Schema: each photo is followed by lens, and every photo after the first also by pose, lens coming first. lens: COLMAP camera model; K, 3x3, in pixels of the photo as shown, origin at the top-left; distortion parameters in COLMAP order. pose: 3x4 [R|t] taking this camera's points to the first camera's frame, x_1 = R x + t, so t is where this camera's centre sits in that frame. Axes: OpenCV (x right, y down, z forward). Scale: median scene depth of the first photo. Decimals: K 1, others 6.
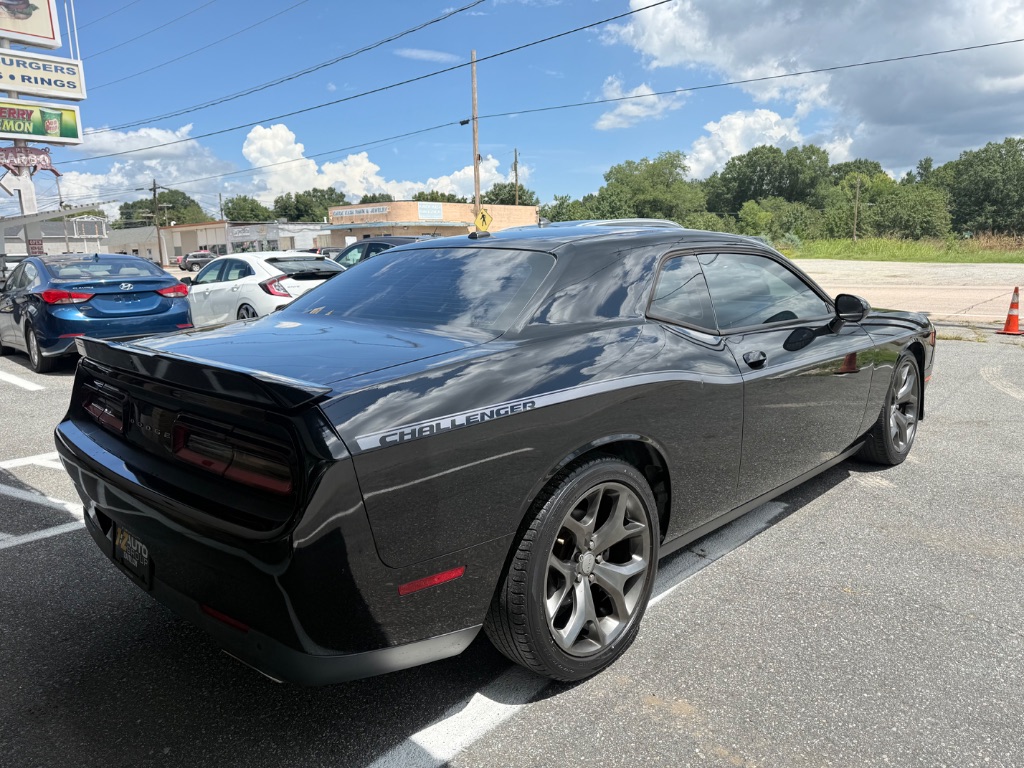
lens RADIAL K [[730.7, 0, 514.0], [0, 730.7, 391.2], [0, 0, 1]] dist [0.003102, -0.006006]
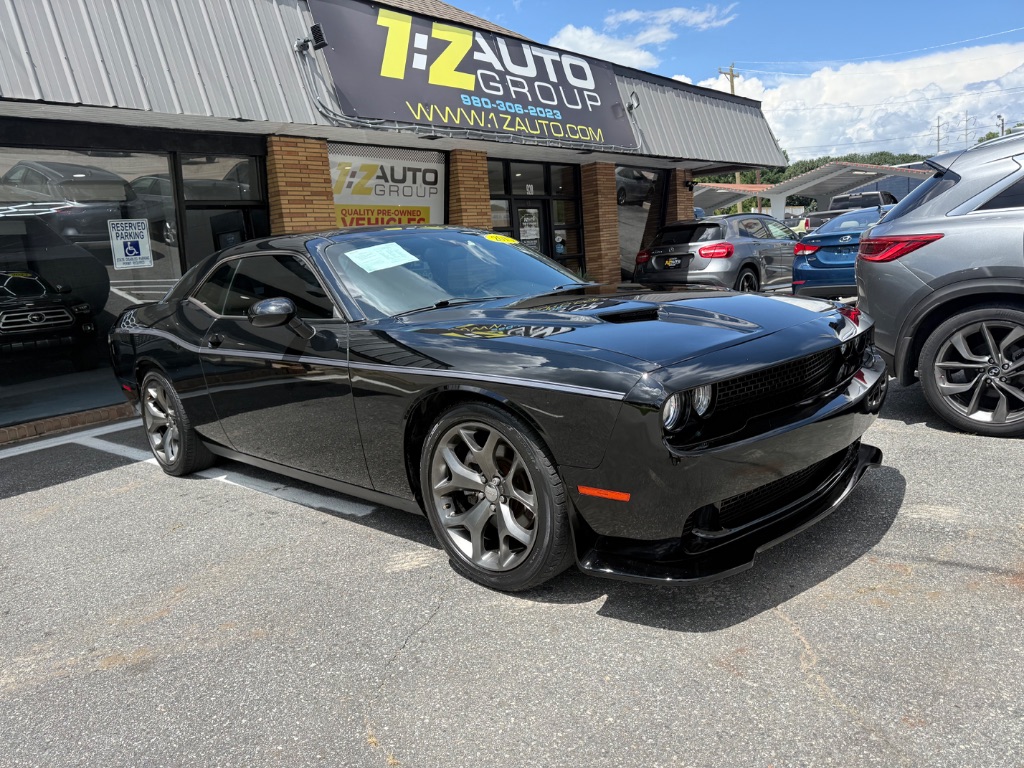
lens RADIAL K [[712.2, 0, 509.4], [0, 712.2, 396.2], [0, 0, 1]] dist [0.109016, -0.205787]
pose [[0.009086, 0.213618, -0.976875, 0.202107], [-0.104137, 0.971806, 0.211540, -0.034298], [0.994521, 0.099807, 0.031076, 0.185314]]
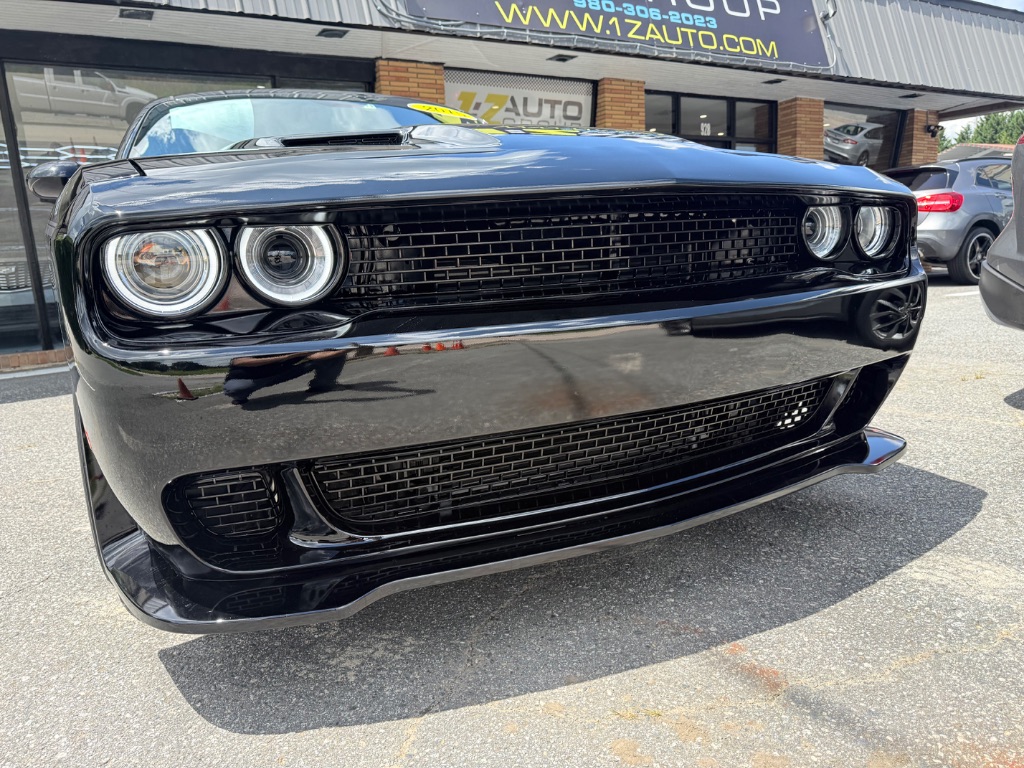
lens RADIAL K [[730.7, 0, 514.0], [0, 730.7, 391.2], [0, 0, 1]] dist [0.003102, -0.006006]
pose [[-0.310192, 0.217765, -0.925397, 0.150910], [-0.117834, 0.957098, 0.264723, -0.022959], [0.943343, 0.191158, -0.271224, 0.241227]]
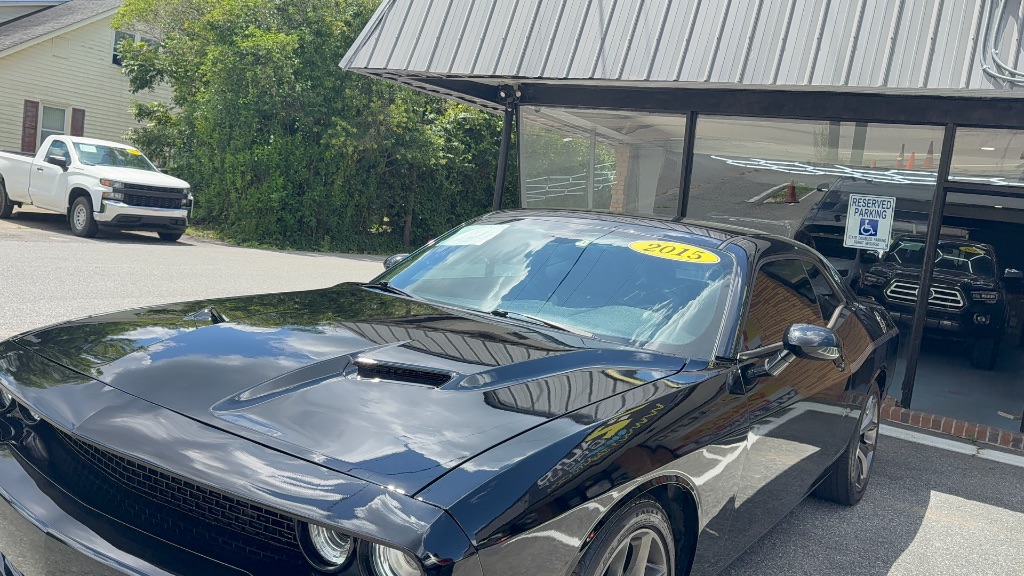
lens RADIAL K [[822.9, 0, 512.0], [0, 822.9, 288.0], [0, 0, 1]] dist [0.003383, -0.012542]
pose [[-0.978584, -0.077694, -0.190621, 0.075728], [-0.131036, 0.949294, 0.285780, -0.063600], [0.158752, 0.304638, -0.939145, 0.308547]]
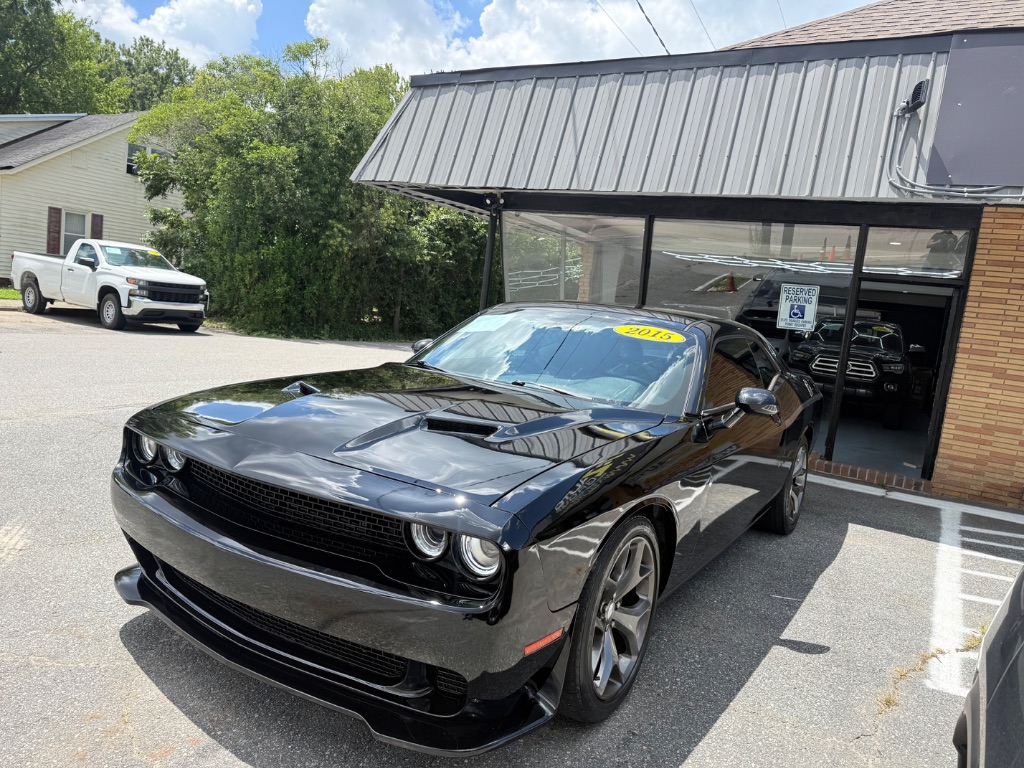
lens RADIAL K [[730.7, 0, 514.0], [0, 730.7, 391.2], [0, 0, 1]] dist [0.003102, -0.006006]
pose [[-0.971175, -0.054084, -0.232151, 0.086383], [-0.126333, 0.942671, 0.308888, -0.066285], [0.202137, 0.329313, -0.922331, 0.322872]]
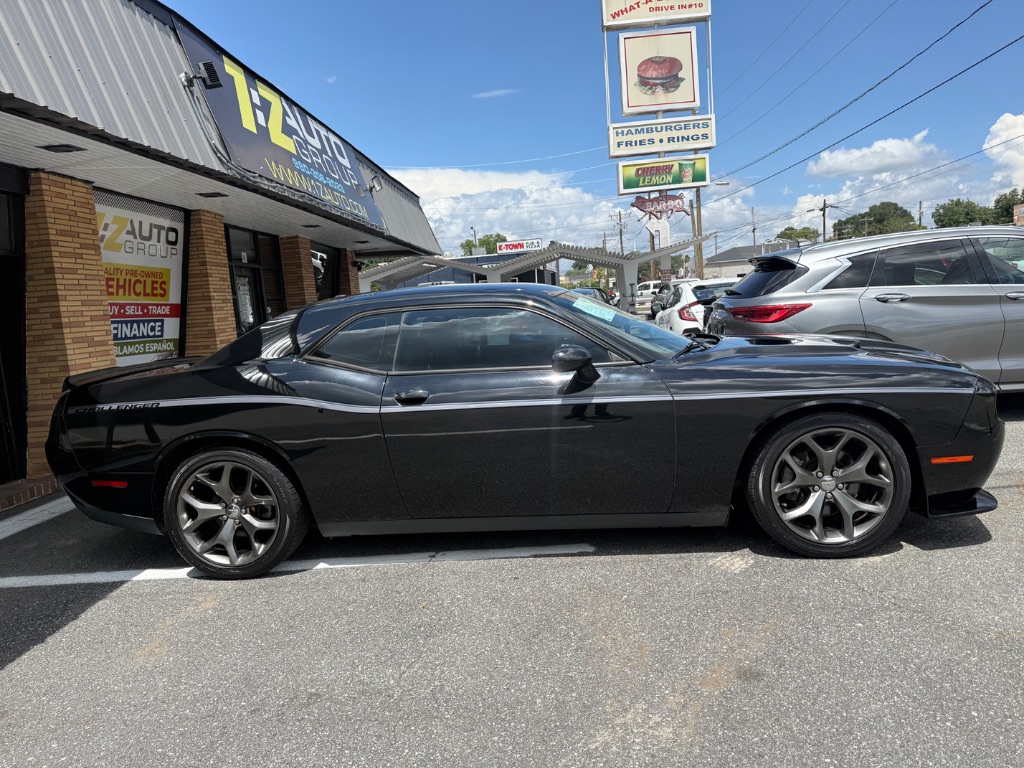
lens RADIAL K [[718.8, 0, 514.2], [0, 718.8, 399.6], [0, 0, 1]] dist [0.053826, -0.056752]
pose [[0.615085, 0.089709, -0.783341, 0.171311], [-0.093173, 0.994815, 0.040767, -0.013106], [0.782936, 0.047911, 0.620254, 0.047753]]
